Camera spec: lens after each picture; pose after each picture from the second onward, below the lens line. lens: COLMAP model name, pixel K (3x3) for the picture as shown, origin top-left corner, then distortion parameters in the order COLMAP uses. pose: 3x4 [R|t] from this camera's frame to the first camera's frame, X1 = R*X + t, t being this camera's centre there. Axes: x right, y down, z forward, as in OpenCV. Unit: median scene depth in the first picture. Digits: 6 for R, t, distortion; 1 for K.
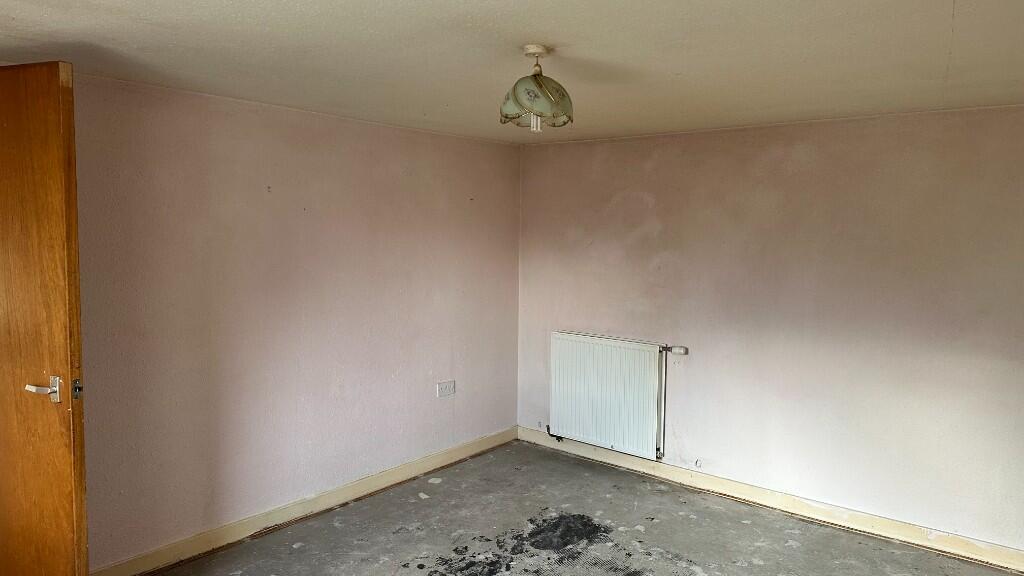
lens RADIAL K [[714.9, 0, 511.7], [0, 714.9, 279.7], [0, 0, 1]] dist [0.123168, -0.171306]
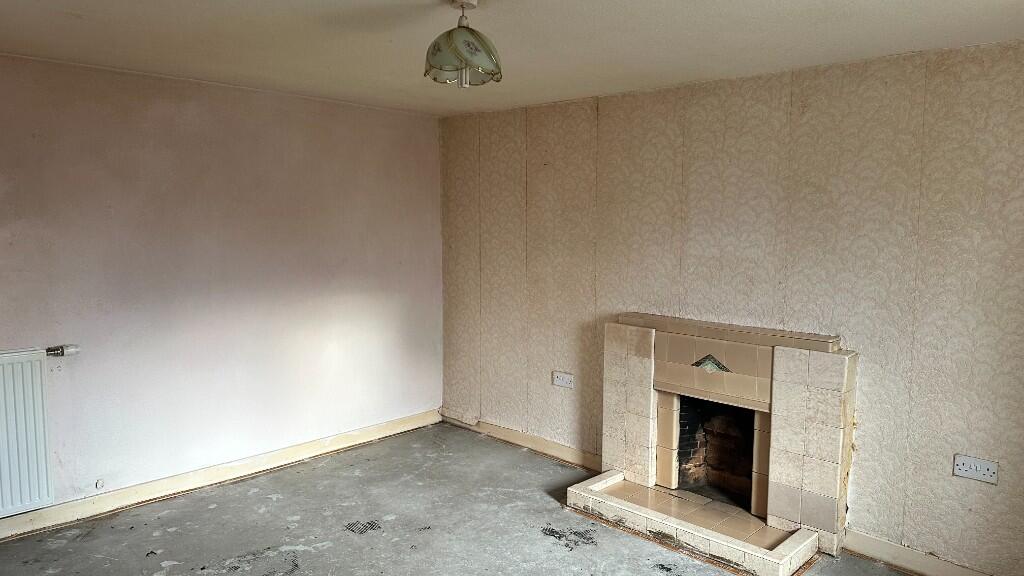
lens RADIAL K [[714.9, 0, 511.7], [0, 714.9, 279.7], [0, 0, 1]] dist [0.123168, -0.171306]
pose [[0.049123, -0.094084, 0.994352, -0.552045], [0.056416, 0.994225, 0.091285, -0.020777], [-0.997198, 0.051613, 0.054147, 0.538263]]
